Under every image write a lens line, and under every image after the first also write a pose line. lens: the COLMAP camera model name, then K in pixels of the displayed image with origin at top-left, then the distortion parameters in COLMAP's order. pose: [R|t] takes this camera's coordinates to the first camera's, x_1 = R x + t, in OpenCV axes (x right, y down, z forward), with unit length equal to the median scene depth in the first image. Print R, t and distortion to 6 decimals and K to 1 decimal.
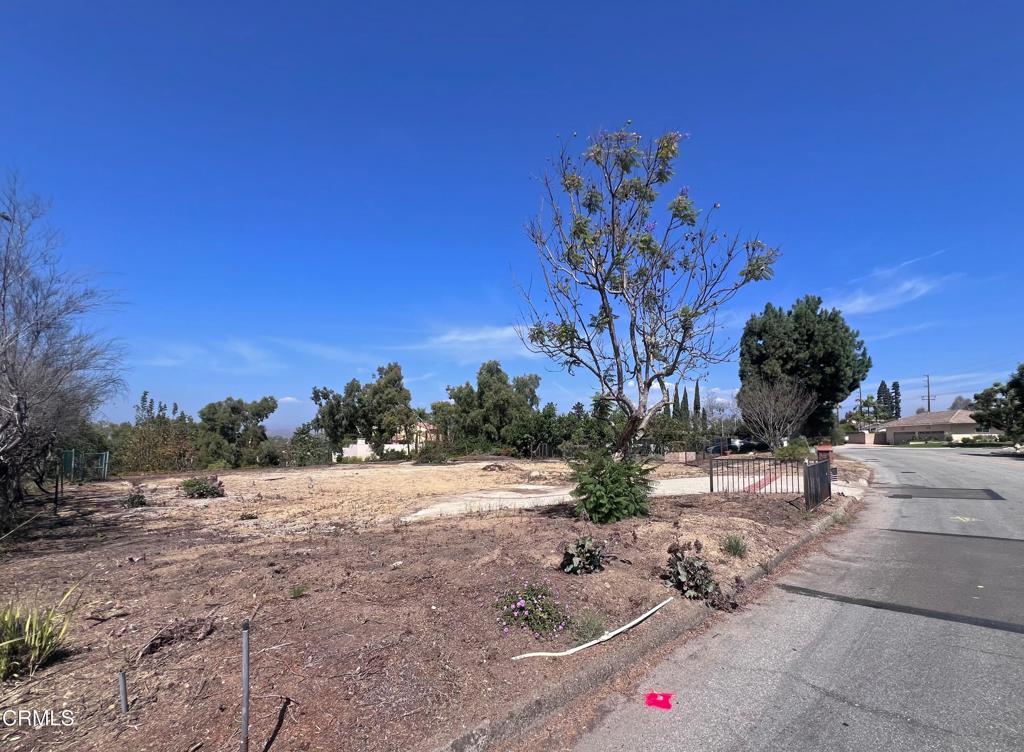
lens RADIAL K [[461.3, 0, 513.5], [0, 461.3, 416.4], [0, 0, 1]] dist [-0.001681, -0.000113]
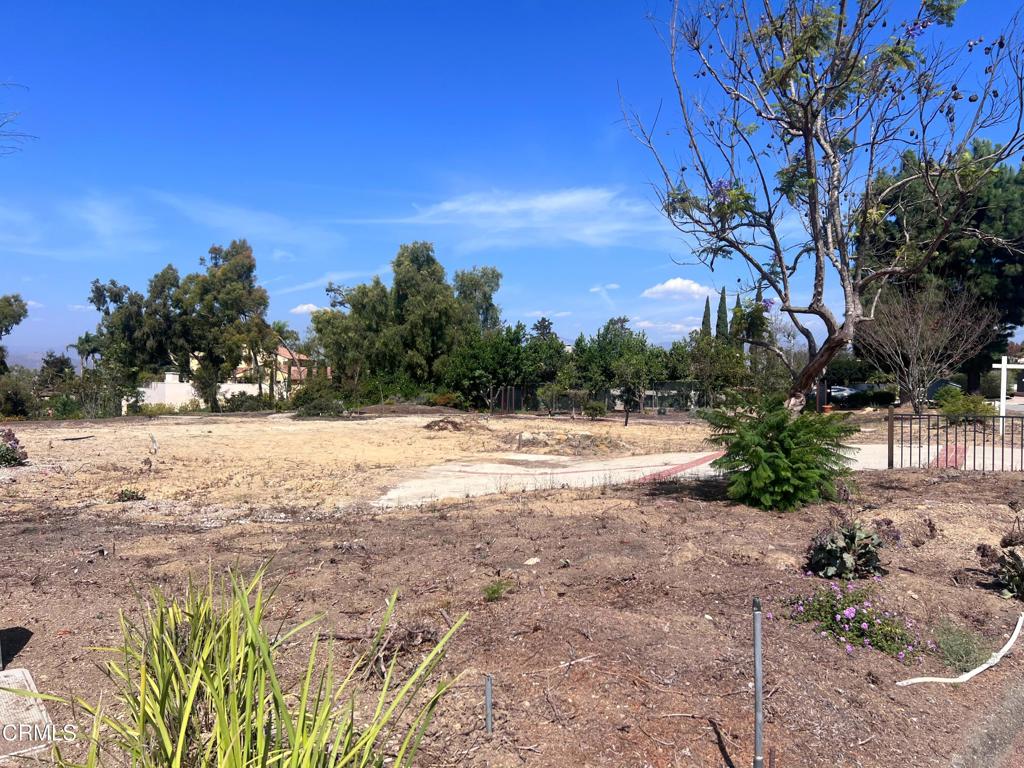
lens RADIAL K [[770.3, 0, 512.0], [0, 770.3, 384.0], [0, 0, 1]] dist [0.004844, -0.001400]
pose [[0.999878, 0.015476, -0.002083, -0.161698], [-0.015330, 0.998230, 0.057460, 0.005821], [0.002968, -0.057421, 0.998346, -0.034724]]
